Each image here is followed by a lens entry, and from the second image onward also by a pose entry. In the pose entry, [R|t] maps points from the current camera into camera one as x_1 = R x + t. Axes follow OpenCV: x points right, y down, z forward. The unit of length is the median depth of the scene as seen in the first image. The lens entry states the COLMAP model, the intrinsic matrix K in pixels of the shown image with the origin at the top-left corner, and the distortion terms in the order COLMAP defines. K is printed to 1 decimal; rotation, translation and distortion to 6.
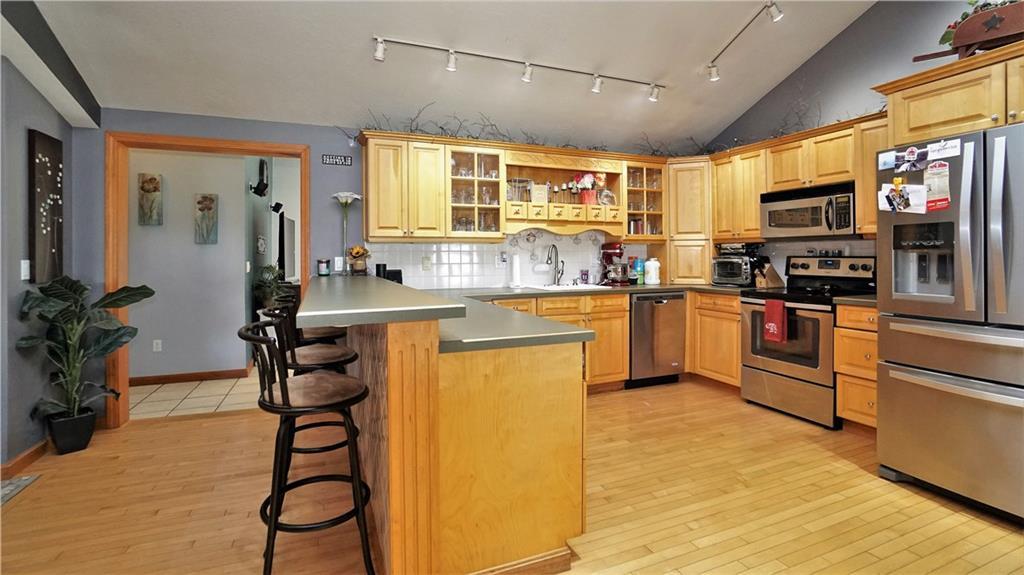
lens RADIAL K [[452.7, 0, 509.8], [0, 452.7, 254.8], [0, 0, 1]] dist [0.001033, 0.000186]
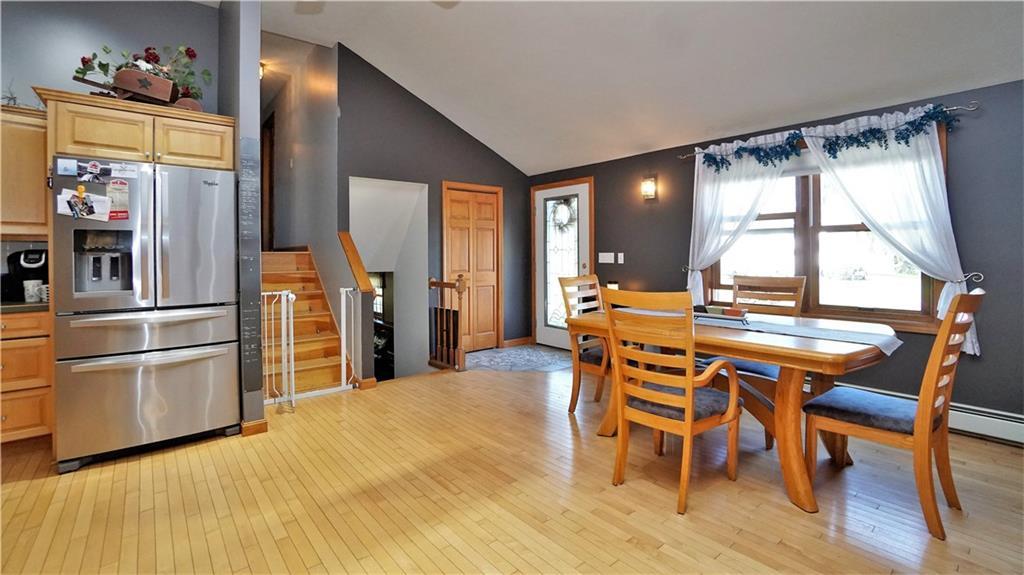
lens RADIAL K [[452.7, 0, 509.8], [0, 452.7, 254.8], [0, 0, 1]] dist [0.001033, 0.000186]
pose [[-0.287419, 0.007283, 0.957777, -0.478083], [0.007426, 0.999958, -0.005375, 0.008115], [-0.957776, 0.005567, -0.287461, 0.334875]]
